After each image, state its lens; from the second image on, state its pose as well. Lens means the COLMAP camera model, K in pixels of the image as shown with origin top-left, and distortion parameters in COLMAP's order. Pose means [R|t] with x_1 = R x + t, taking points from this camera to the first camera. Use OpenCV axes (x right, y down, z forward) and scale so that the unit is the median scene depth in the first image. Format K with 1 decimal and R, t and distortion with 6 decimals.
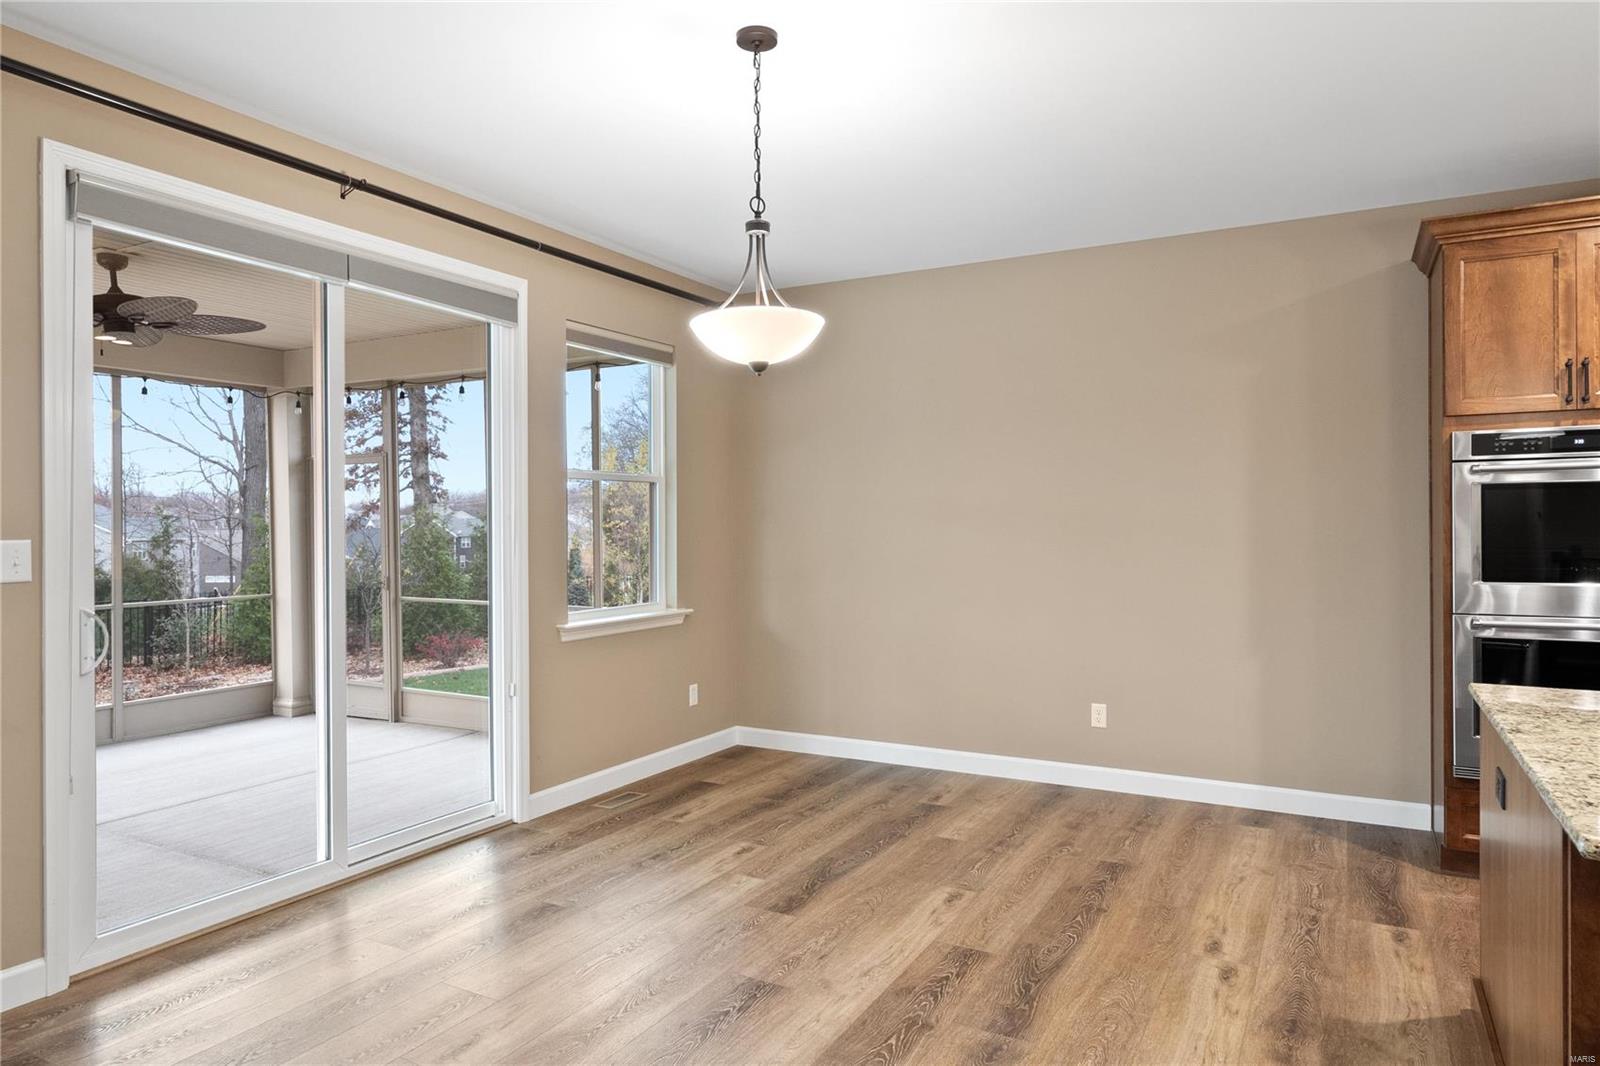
lens RADIAL K [[997.0, 0, 802.5], [0, 997.0, 526.3], [0, 0, 1]] dist [0.001768, 0.000484]
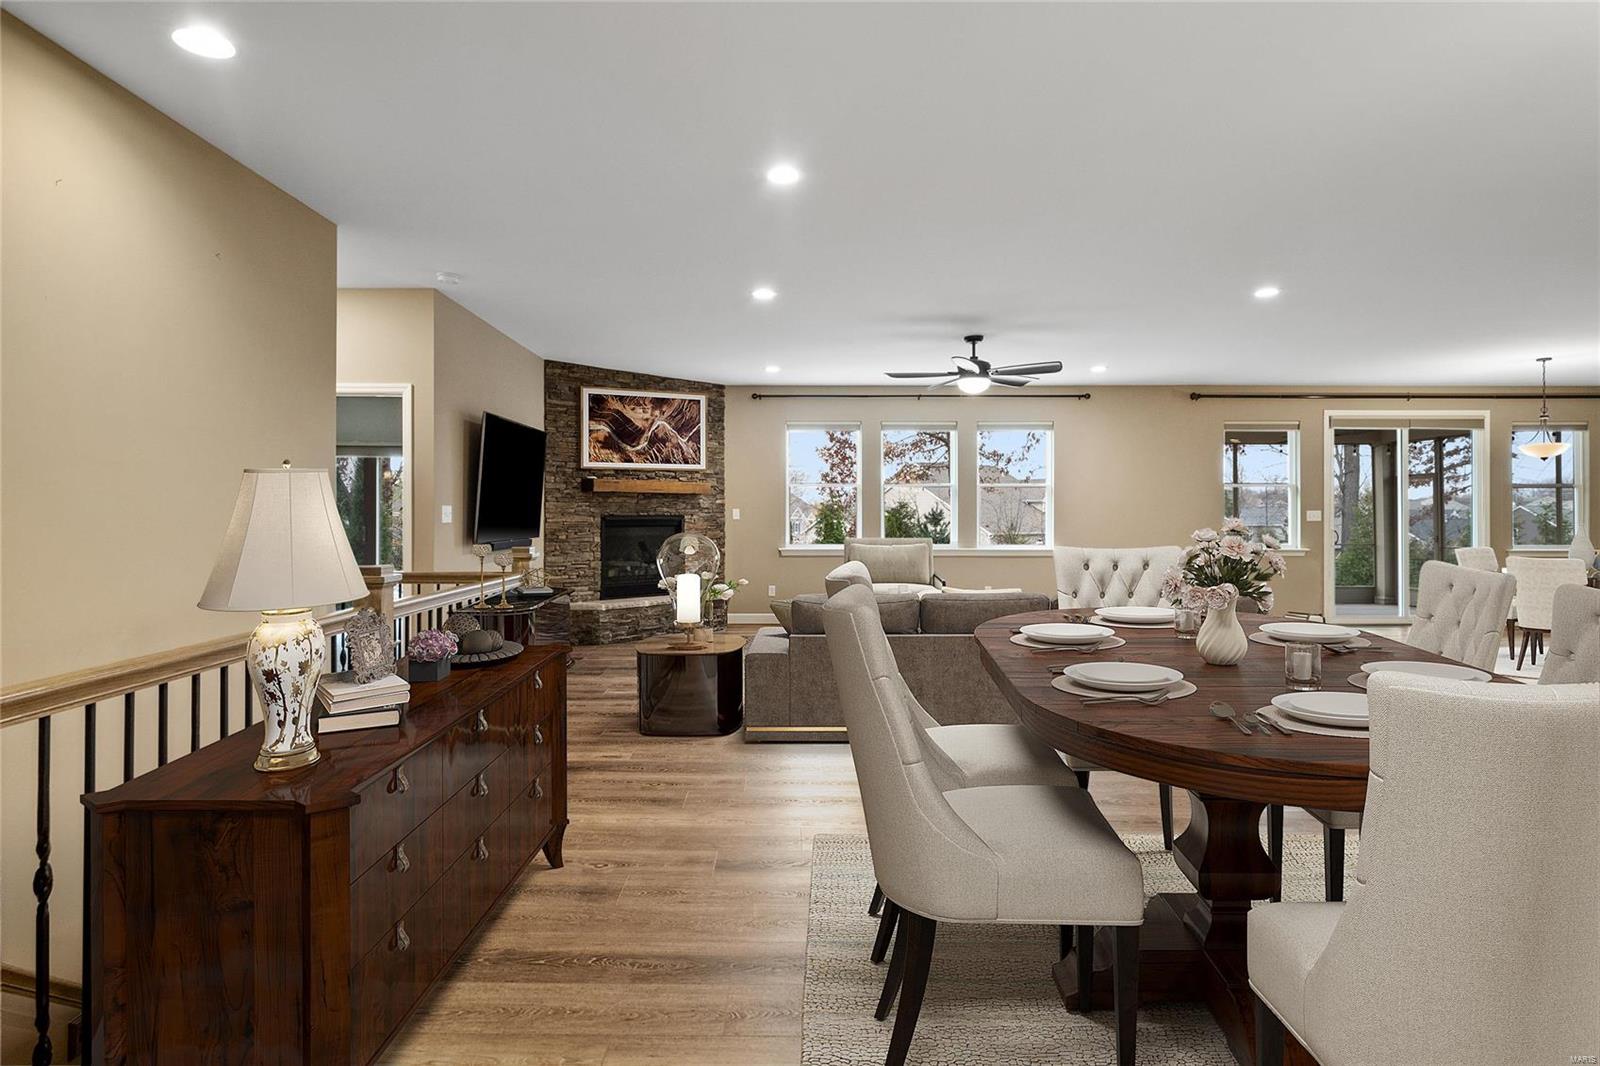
lens RADIAL K [[857.5, 0, 795.1], [0, 857.5, 512.6], [0, 0, 1]] dist [-0.001199, -0.000464]
pose [[0.482909, 0.004208, -0.875661, 0.972775], [-0.007513, 0.999972, 0.000662, 0.030351], [0.875638, 0.006259, 0.482927, -1.992233]]
